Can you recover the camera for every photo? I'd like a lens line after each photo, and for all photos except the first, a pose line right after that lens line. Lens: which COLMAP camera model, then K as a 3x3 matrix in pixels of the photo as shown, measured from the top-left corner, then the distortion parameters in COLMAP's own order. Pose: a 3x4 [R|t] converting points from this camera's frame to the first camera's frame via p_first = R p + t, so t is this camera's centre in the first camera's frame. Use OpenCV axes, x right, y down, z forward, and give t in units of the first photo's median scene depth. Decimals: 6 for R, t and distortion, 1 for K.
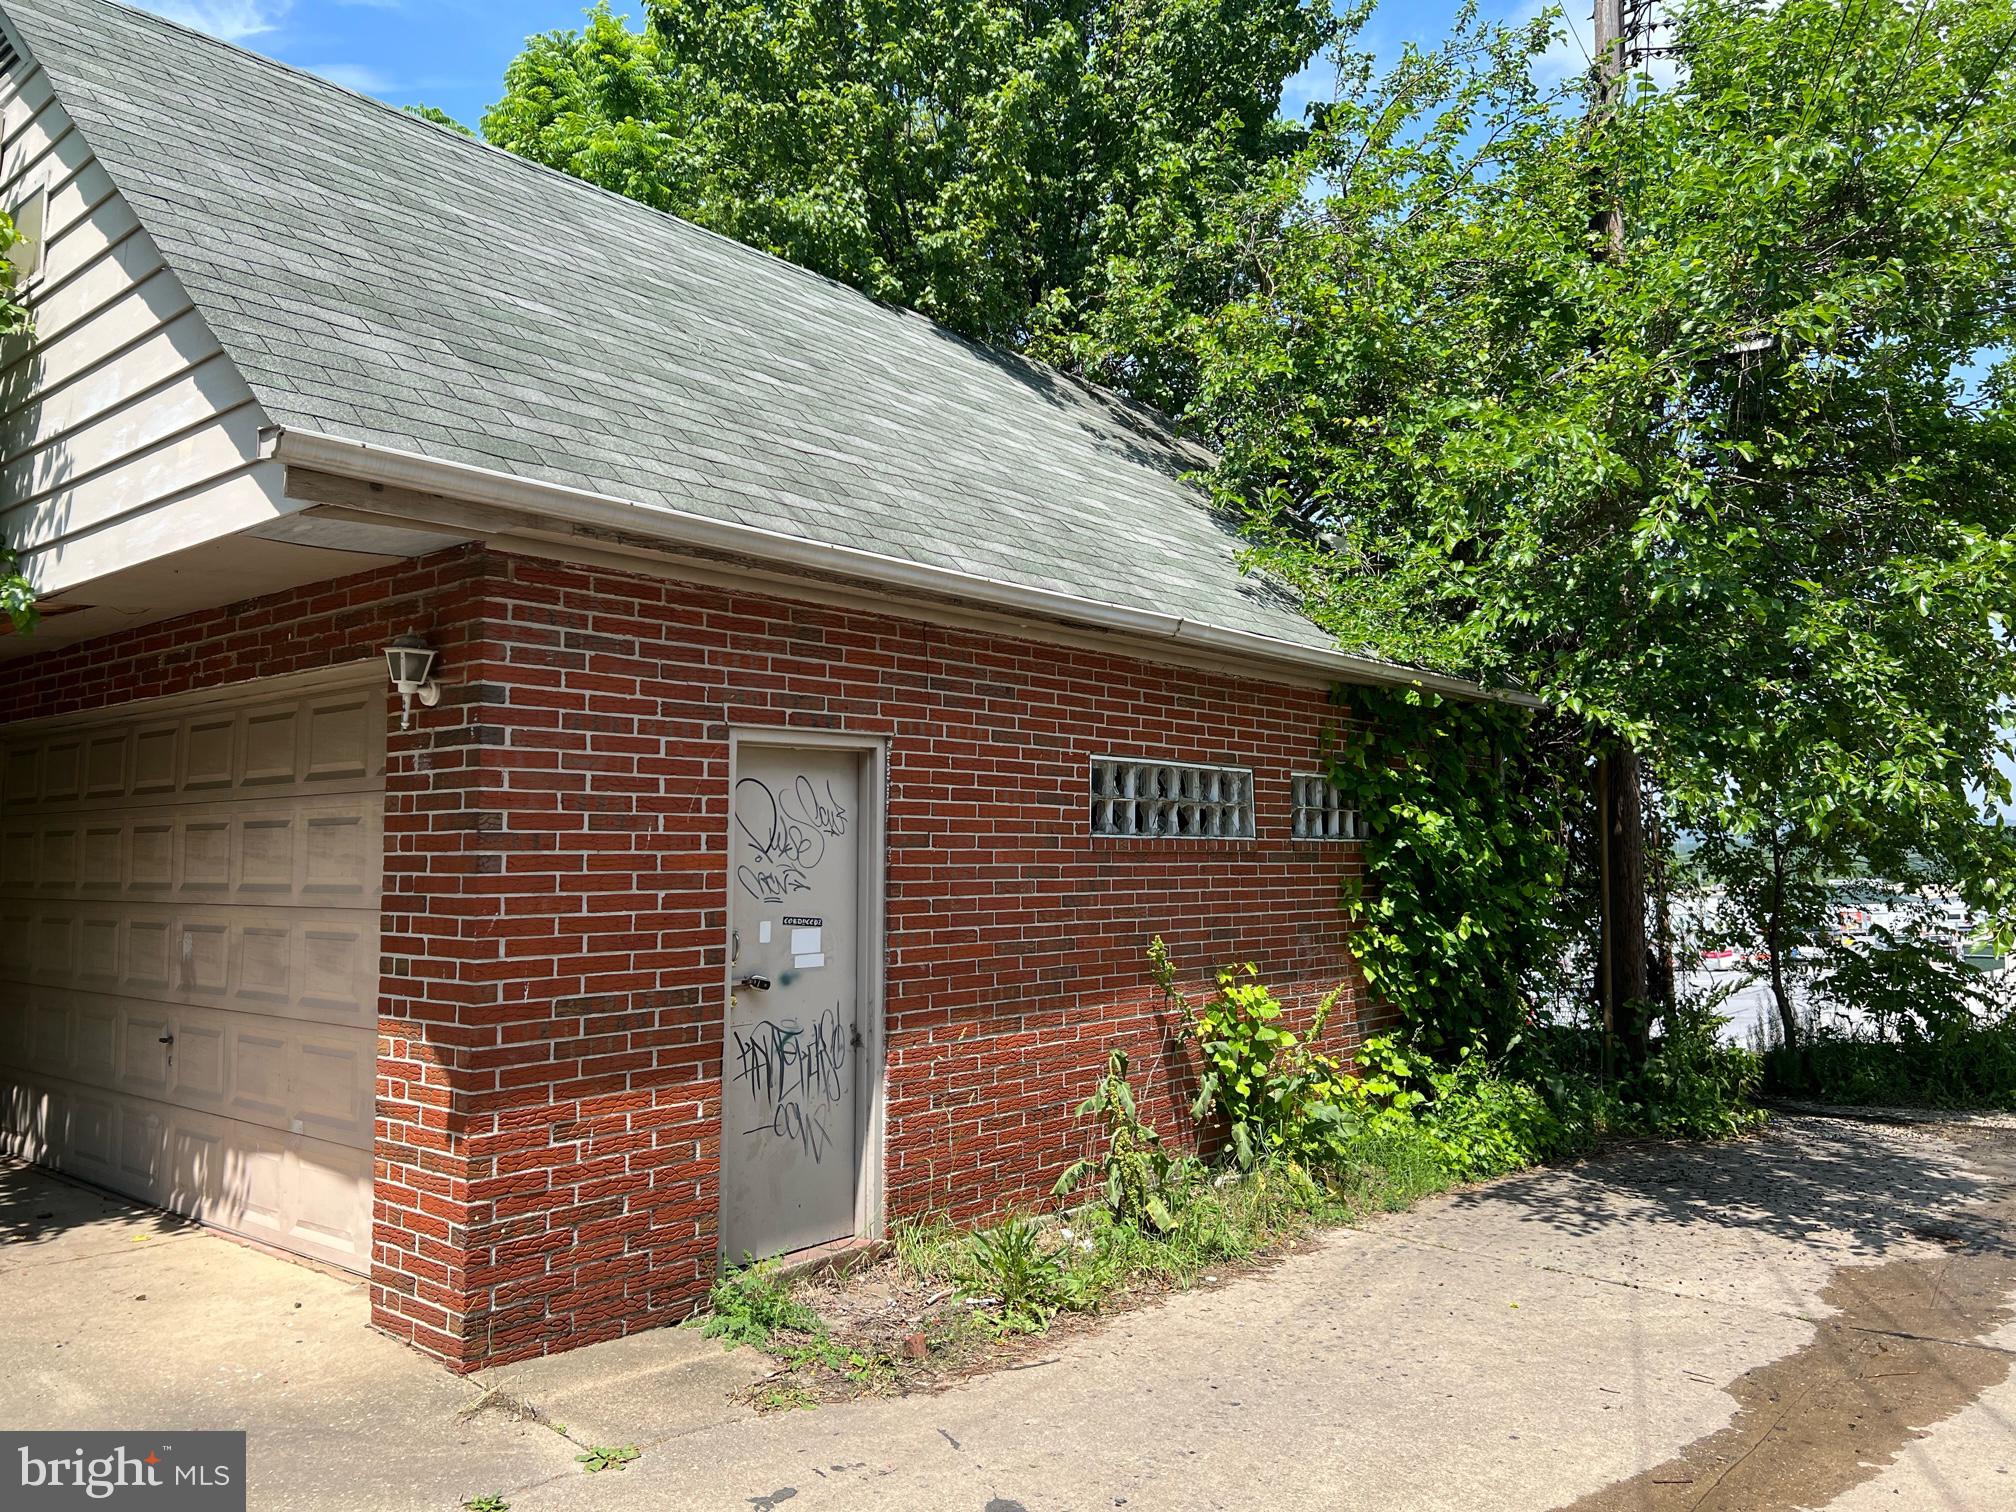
lens RADIAL K [[1515.0, 0, 1008.0], [0, 1515.0, 756.0], [0, 0, 1]] dist [0.067378, -0.079255]
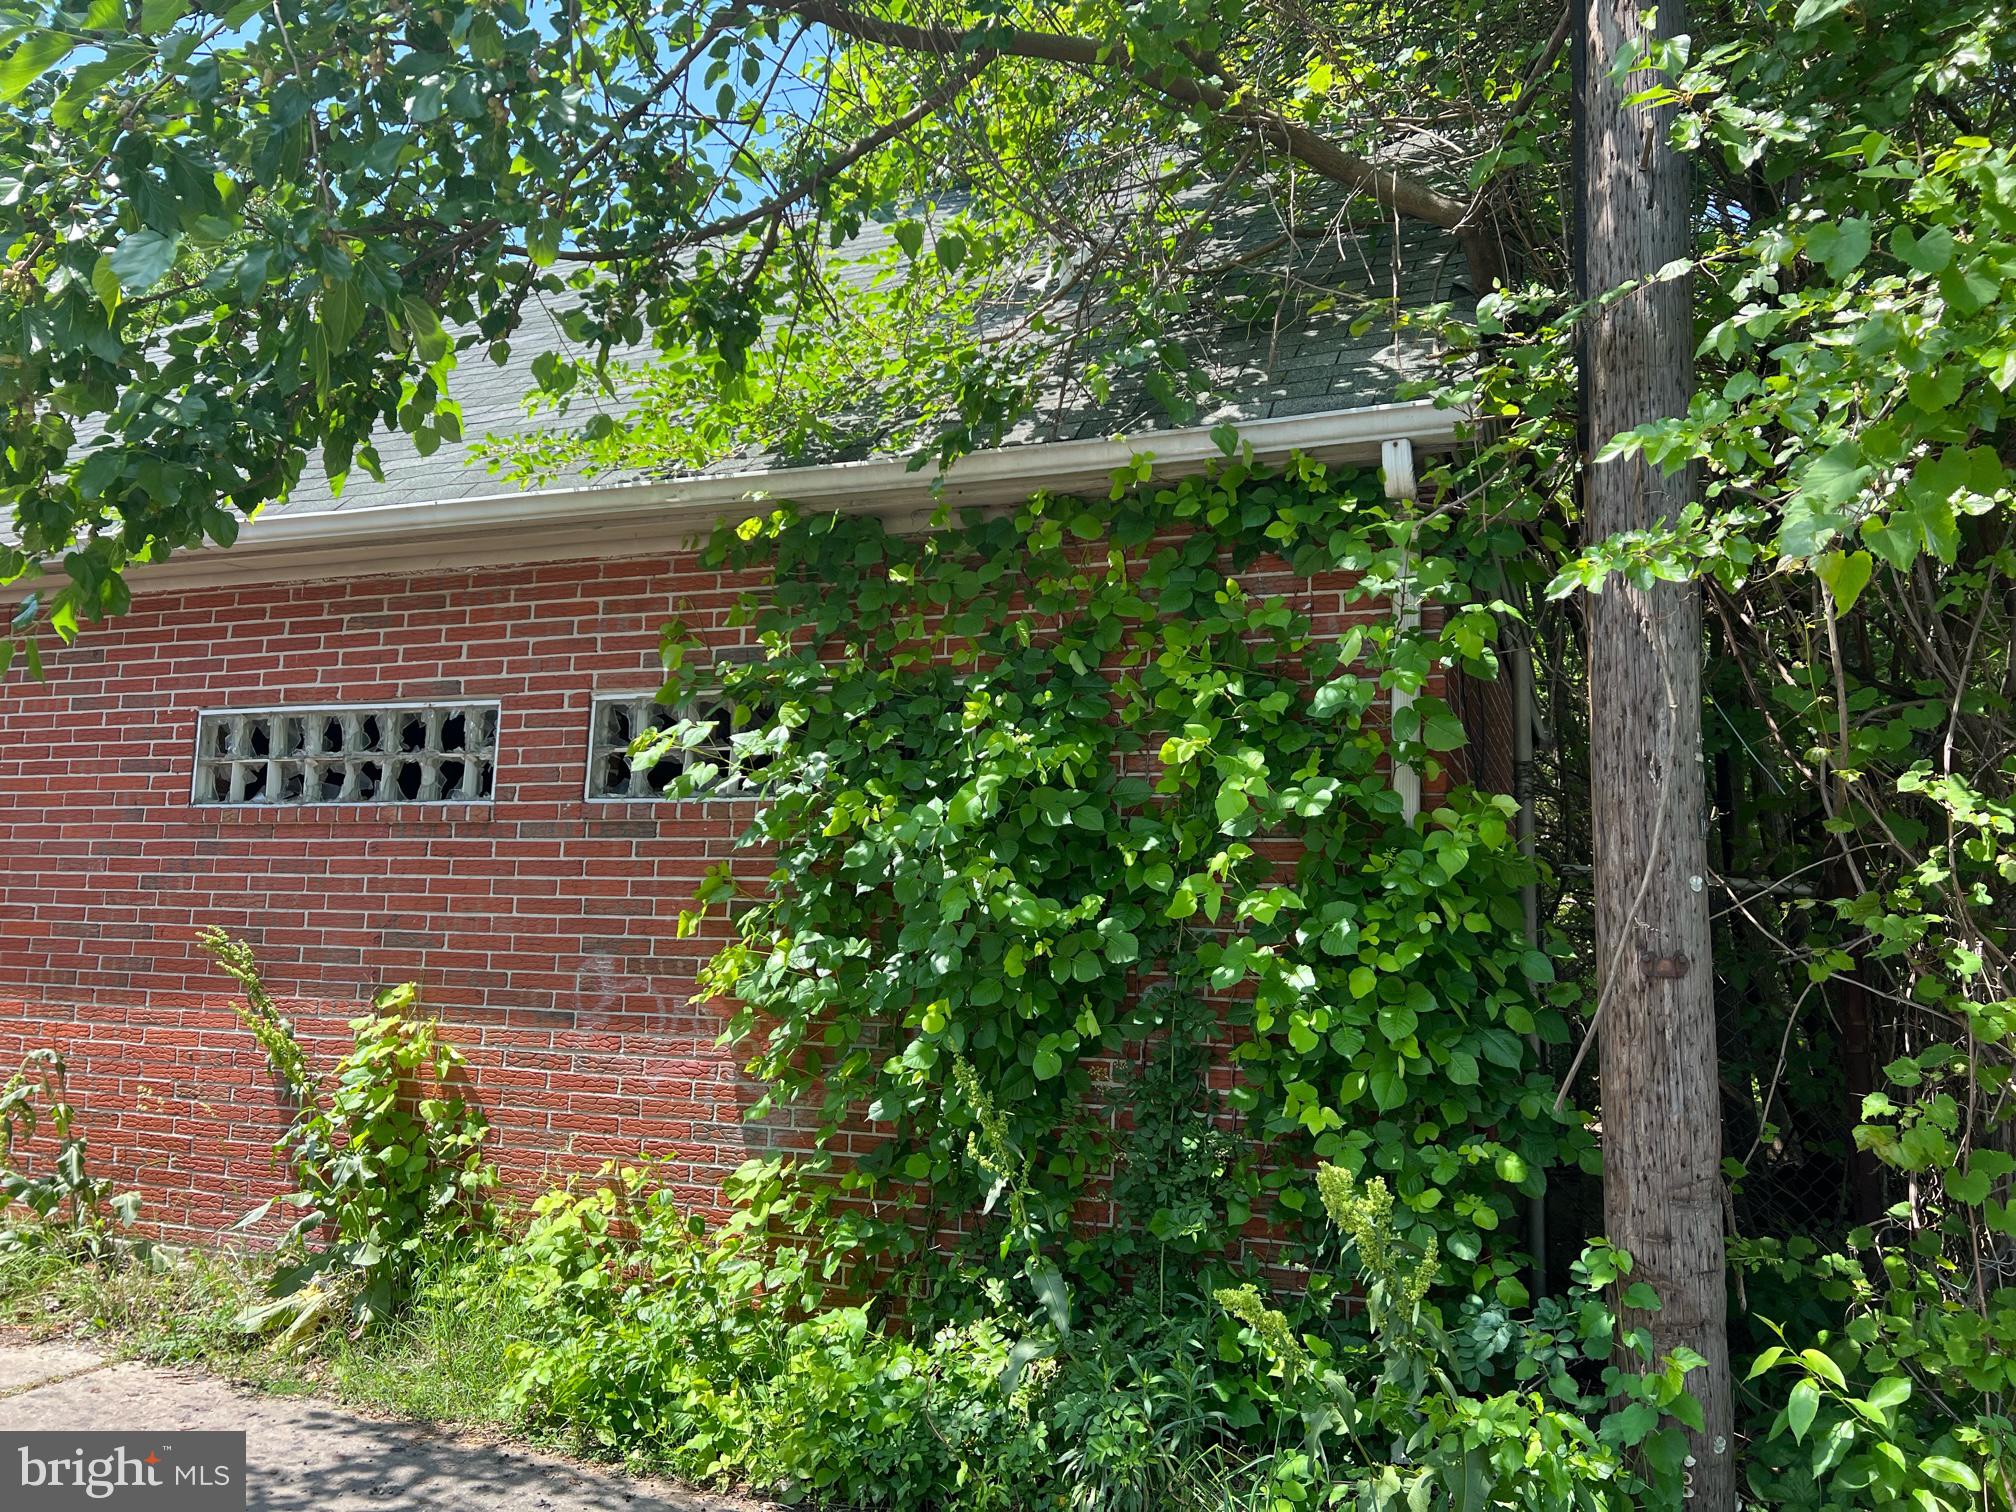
lens RADIAL K [[1509.6, 0, 1008.0], [0, 1509.6, 756.0], [0, 0, 1]] dist [0.047658, -0.043736]
pose [[0.324210, -0.088554, -0.941831, 0.960876], [0.042424, 0.995968, -0.079040, 0.106451], [0.945033, -0.014331, 0.326659, 1.106181]]
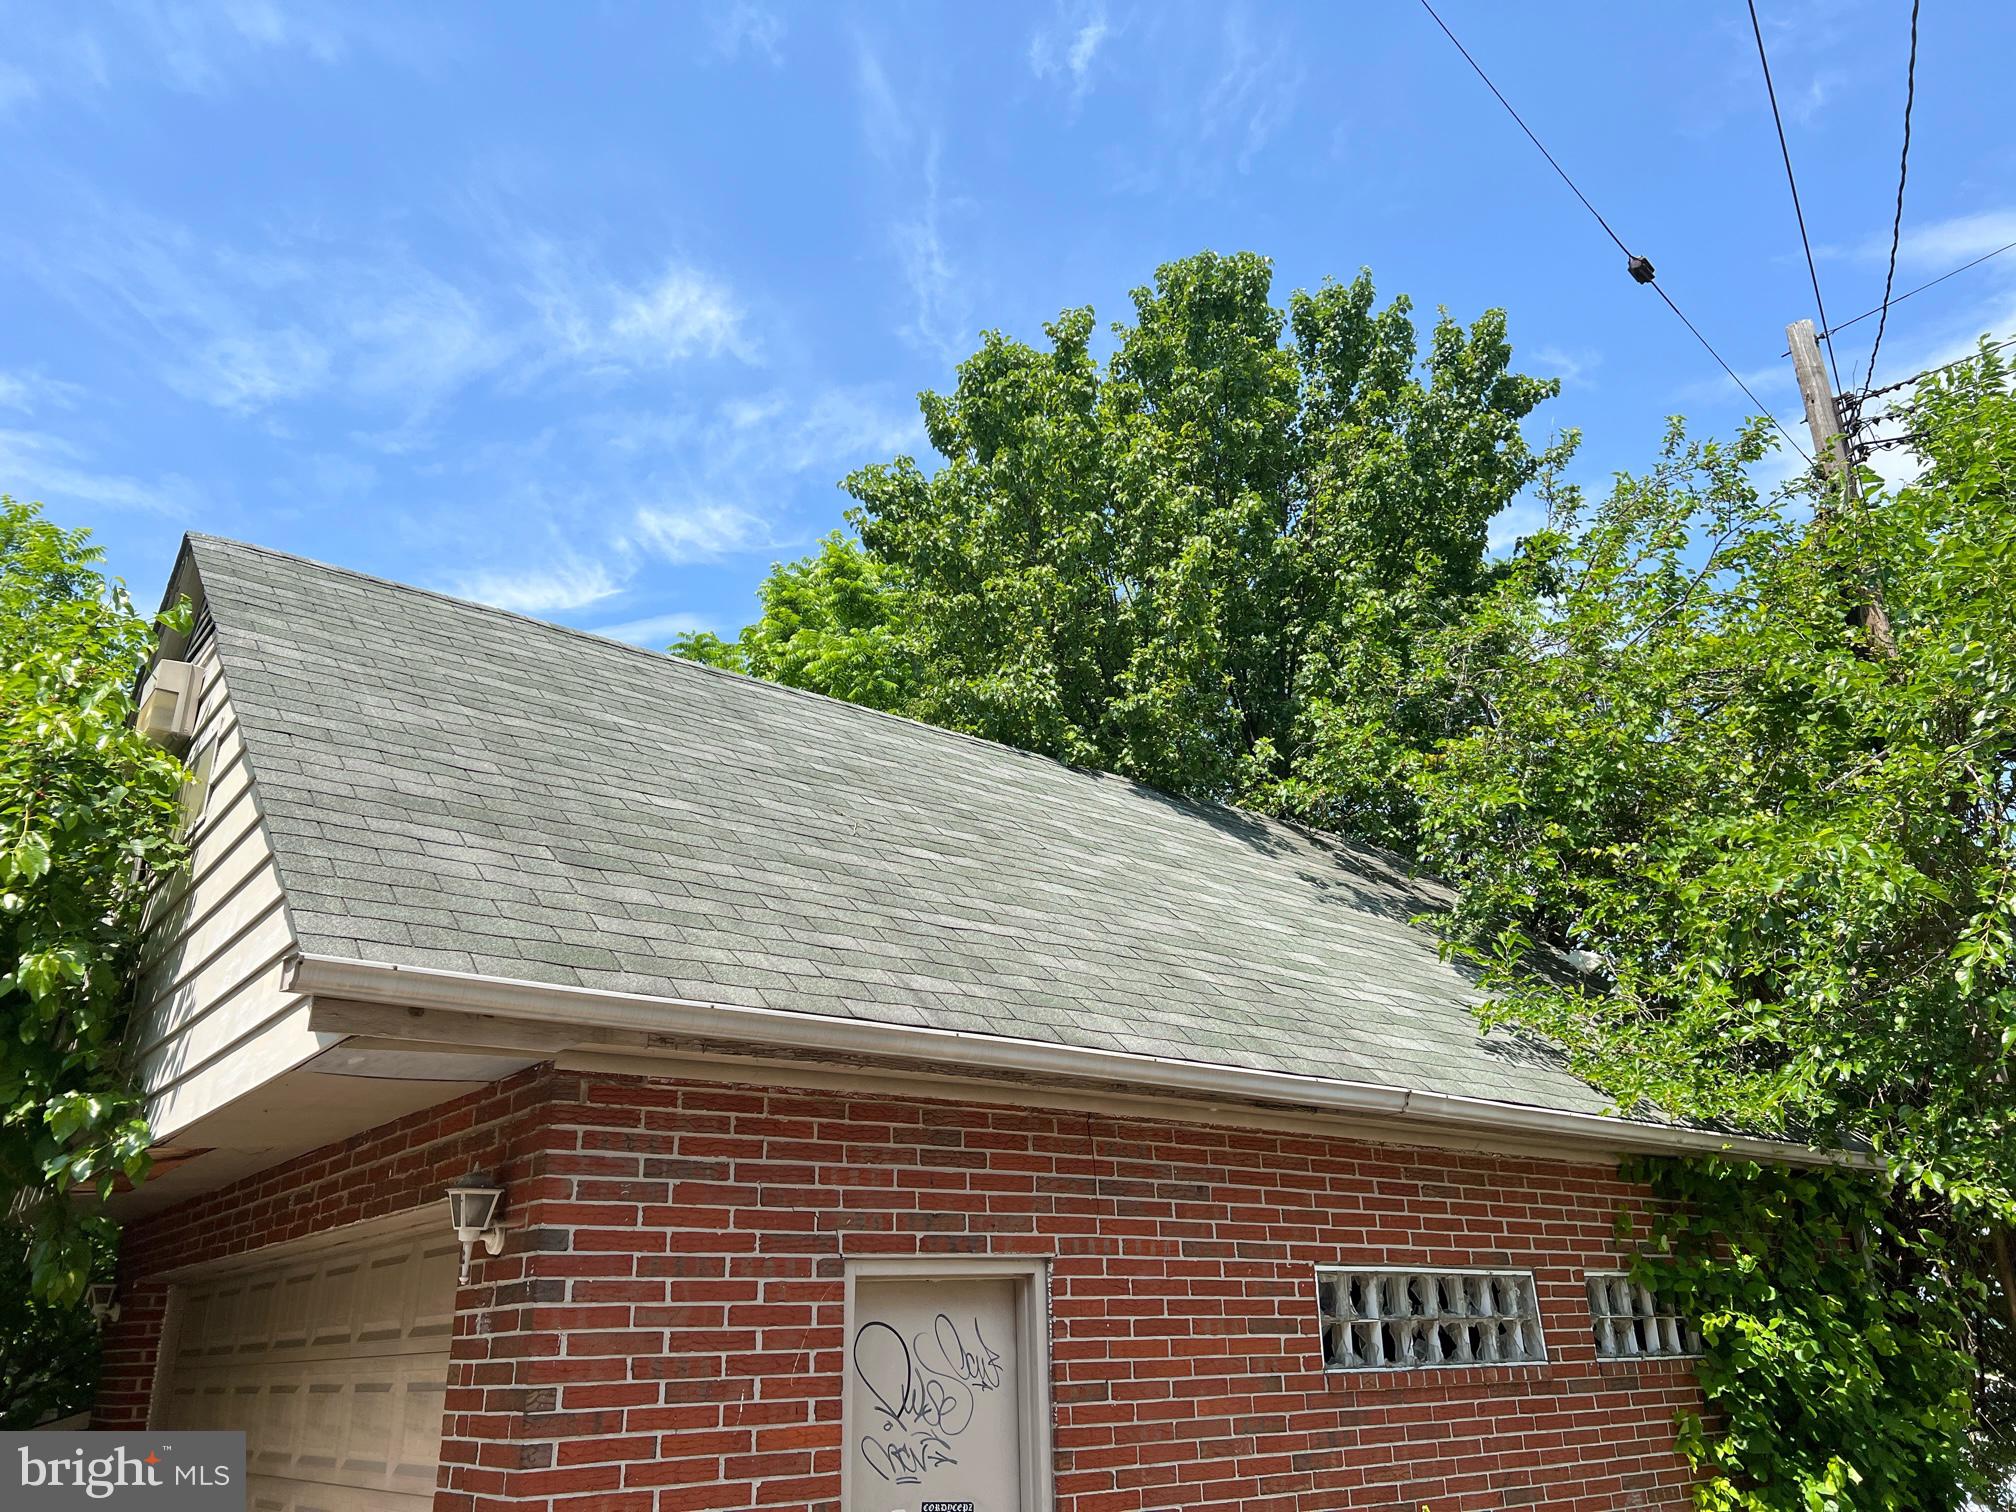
lens RADIAL K [[1538.9, 0, 1008.0], [0, 1538.9, 756.0], [0, 0, 1]] dist [0.085468, -0.141008]
pose [[0.982310, -0.088908, -0.164808, 0.053221], [0.036496, 0.954121, -0.297189, -0.019491], [0.183670, 0.285917, 0.940488, 0.090418]]
